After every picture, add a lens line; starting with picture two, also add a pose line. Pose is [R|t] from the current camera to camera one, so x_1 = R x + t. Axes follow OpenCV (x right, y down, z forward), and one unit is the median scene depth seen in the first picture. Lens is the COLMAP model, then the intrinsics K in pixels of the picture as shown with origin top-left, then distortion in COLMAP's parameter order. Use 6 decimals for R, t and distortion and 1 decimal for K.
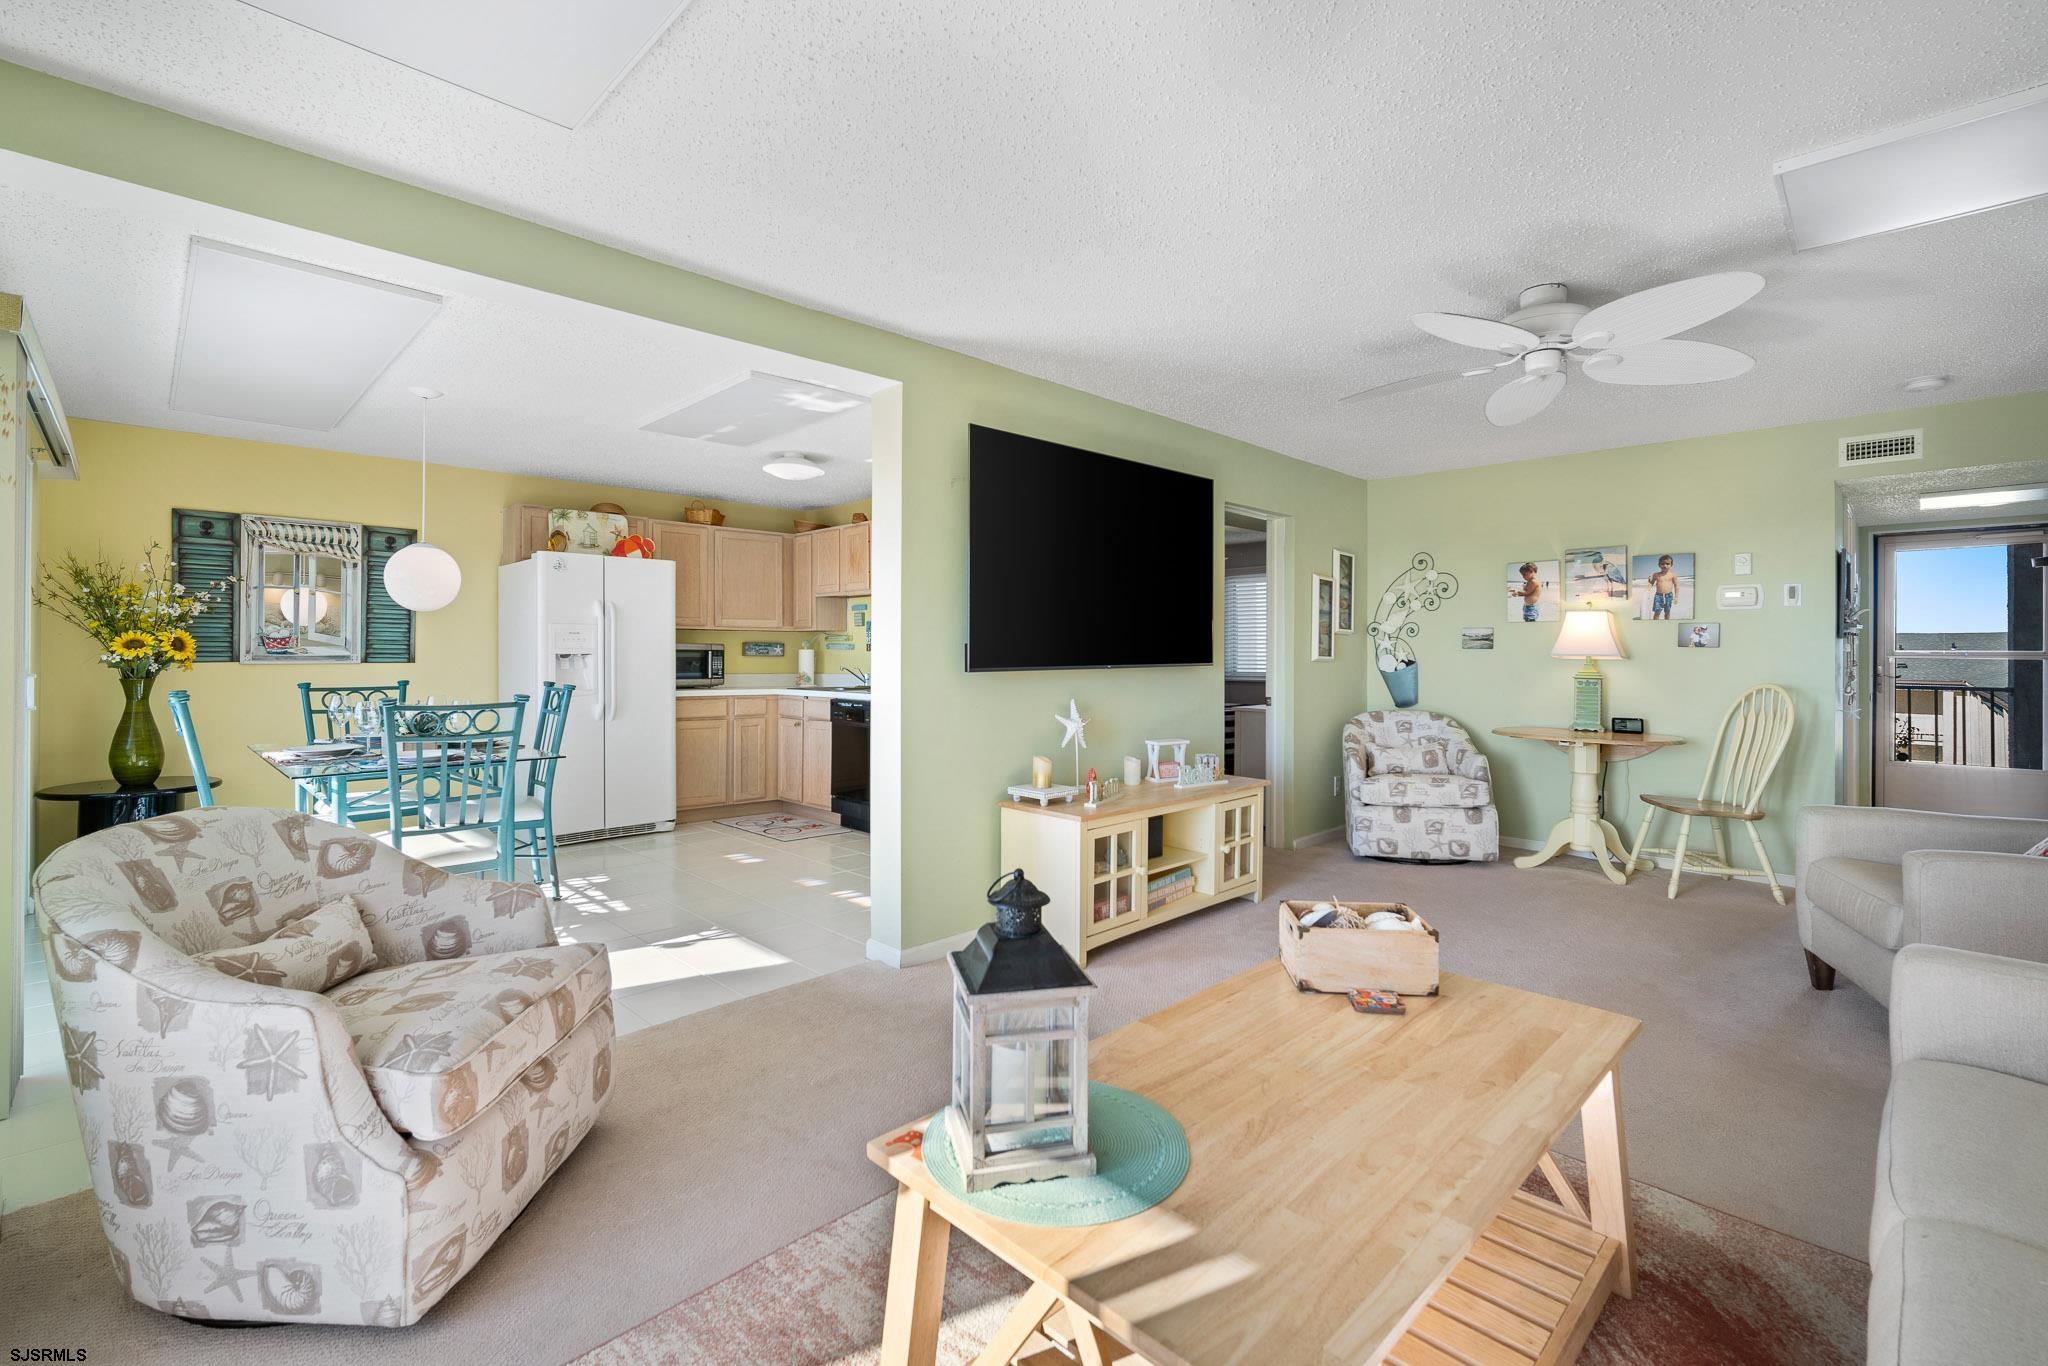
lens RADIAL K [[896.4, 0, 1020.5], [0, 896.4, 652.8], [0, 0, 1]] dist [-0.009964, 0.000819]
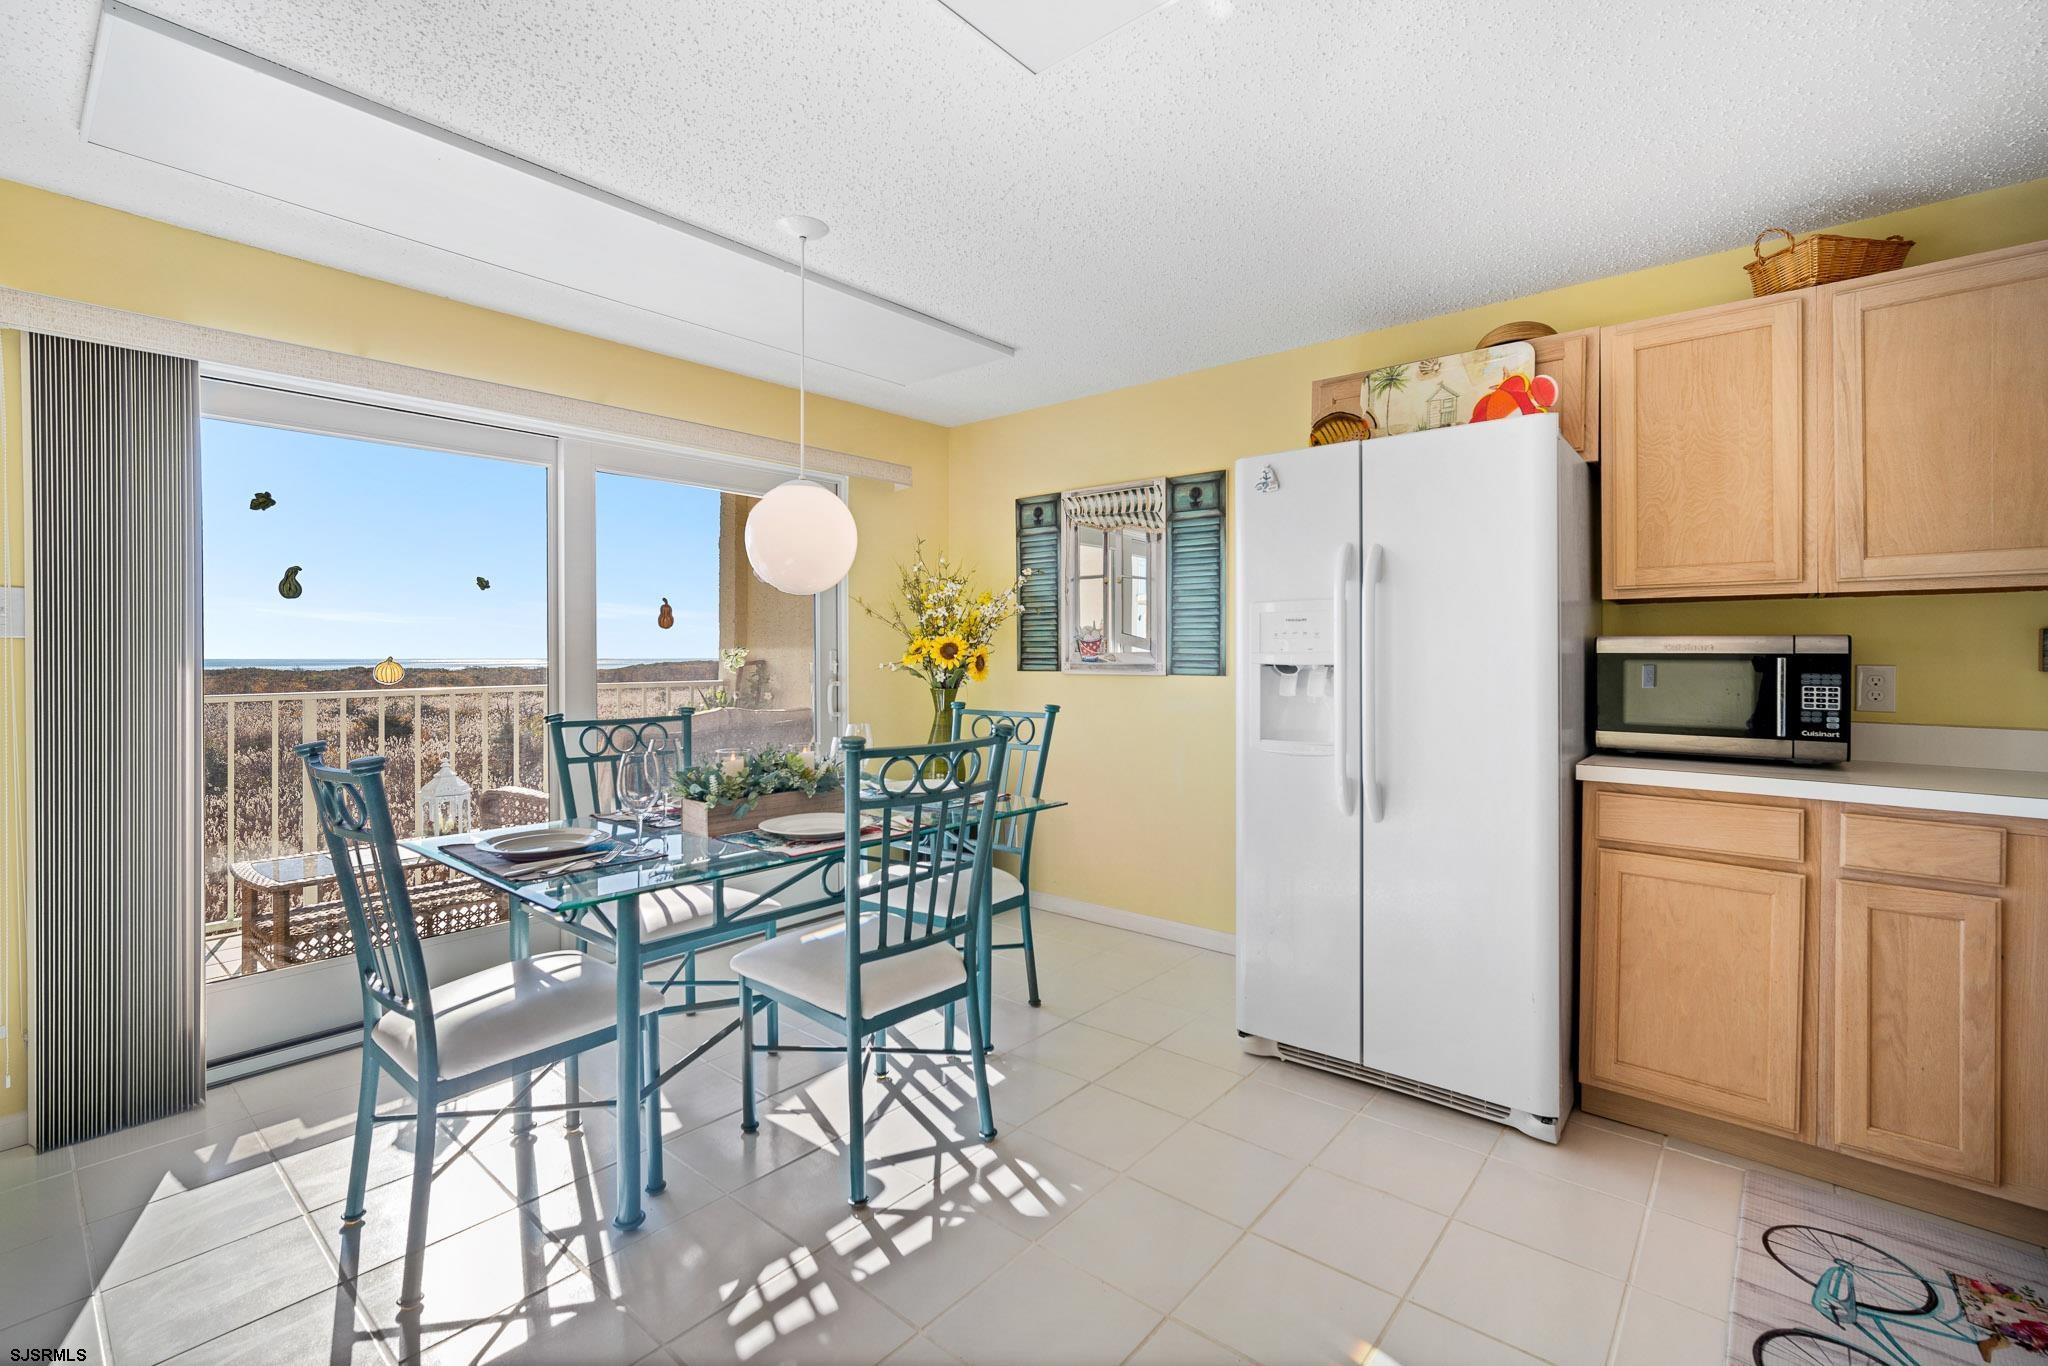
lens RADIAL K [[896.4, 0, 1027.6], [0, 896.4, 648.1], [0, 0, 1]] dist [-0.009964, 0.000819]
pose [[0.082609, -0.010119, -0.996531, -0.051994], [0.001250, 0.999949, -0.010050, -0.003073], [0.996581, -0.000415, 0.082618, 0.922935]]
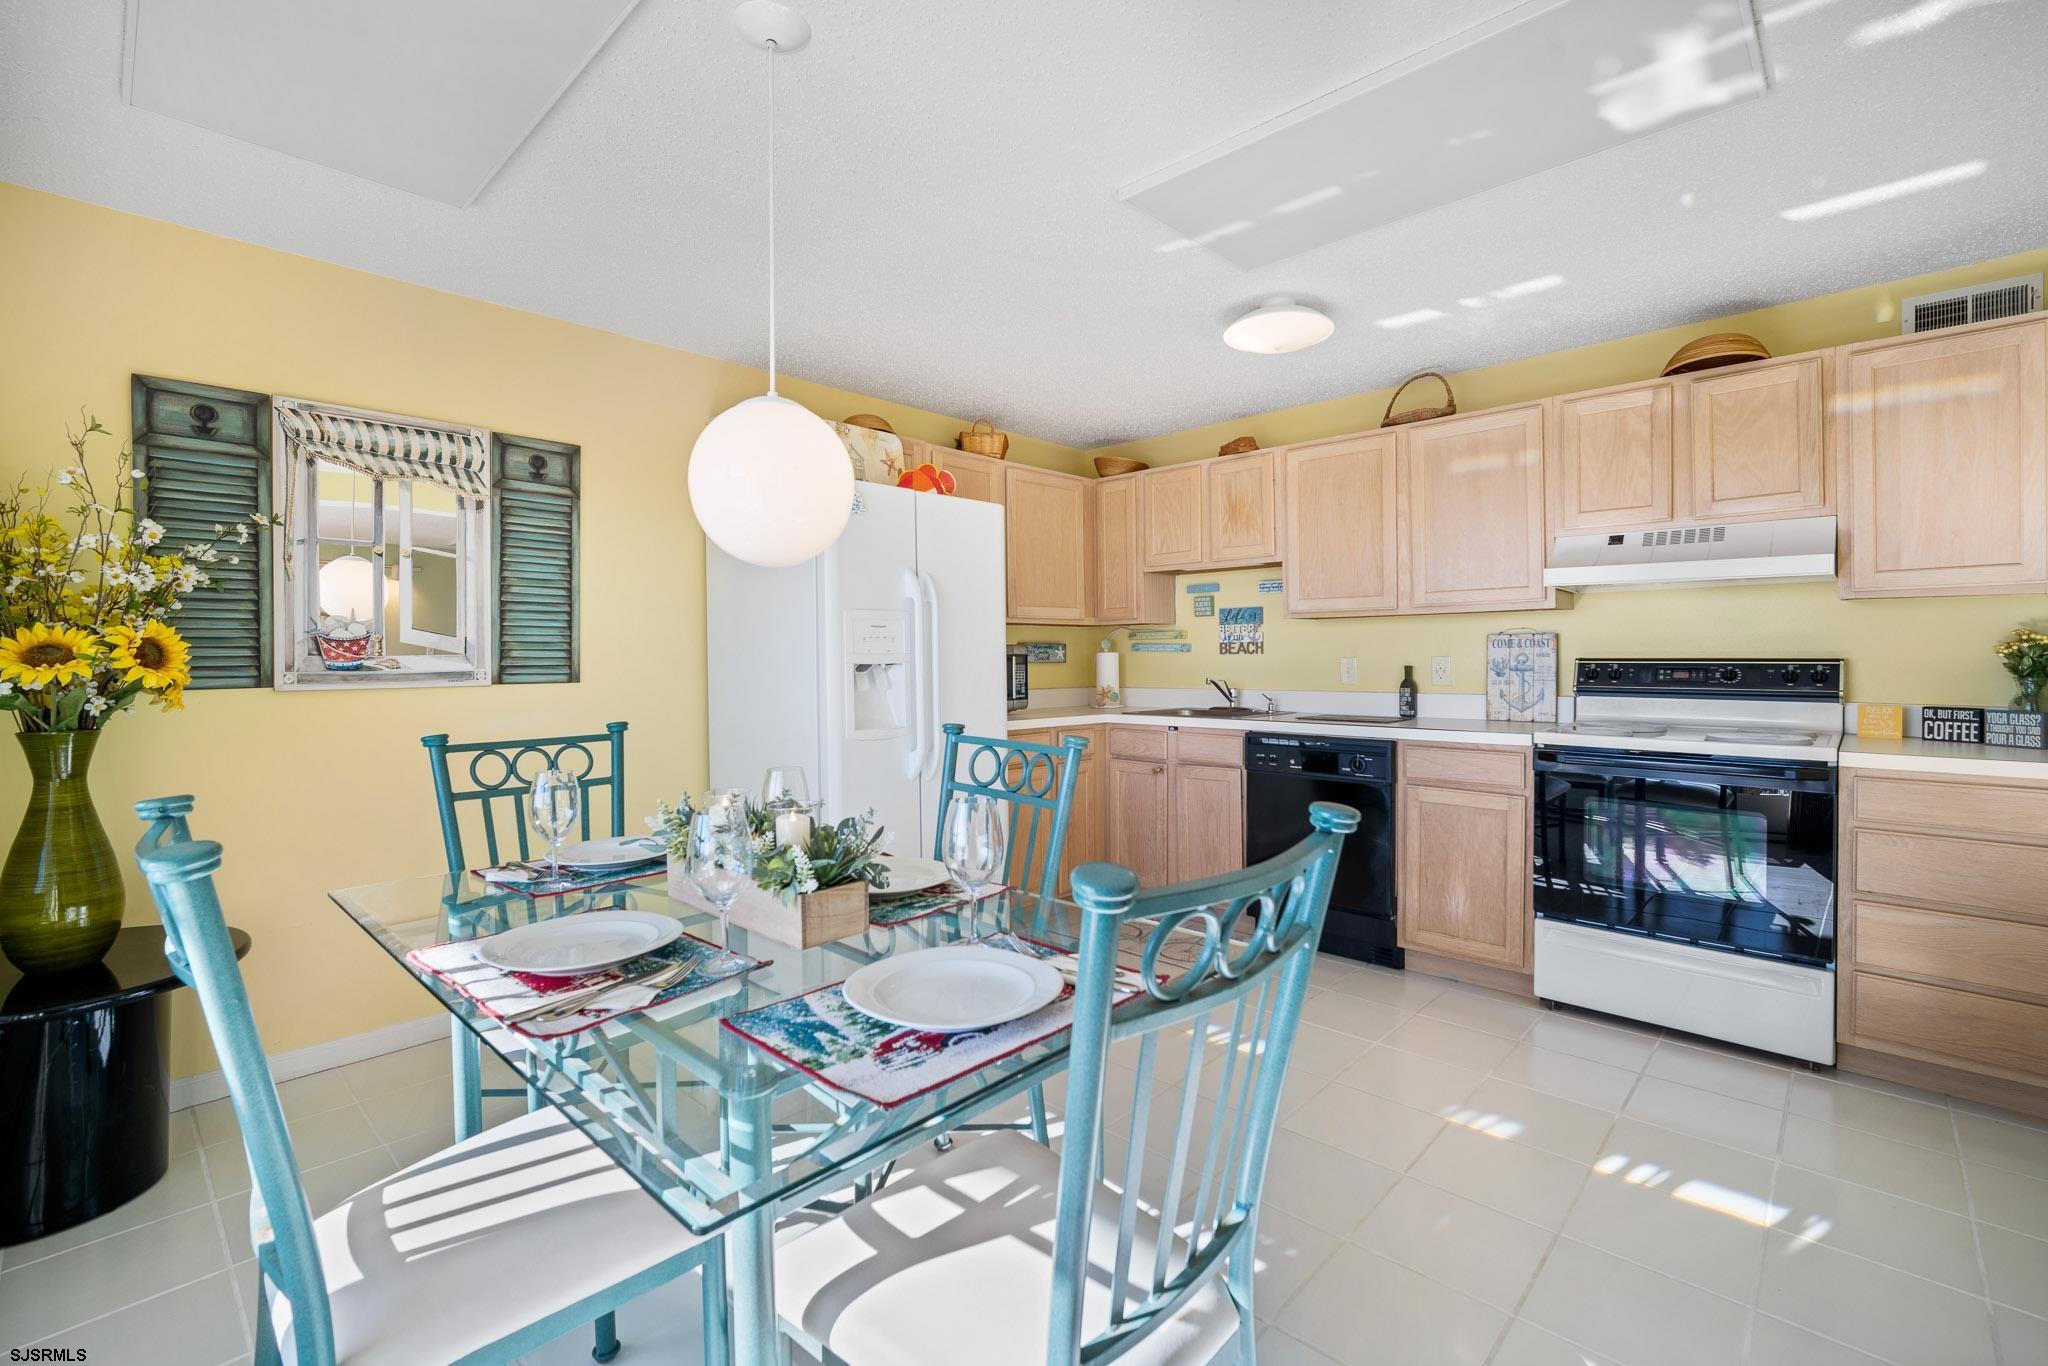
lens RADIAL K [[896.4, 0, 1028.9], [0, 896.4, 661.1], [0, 0, 1]] dist [-0.009964, 0.000819]
pose [[0.999515, -0.010586, 0.029293, -0.473097], [0.010378, 0.999920, 0.007212, -0.003916], [-0.029367, -0.006905, 0.999545, 0.491910]]
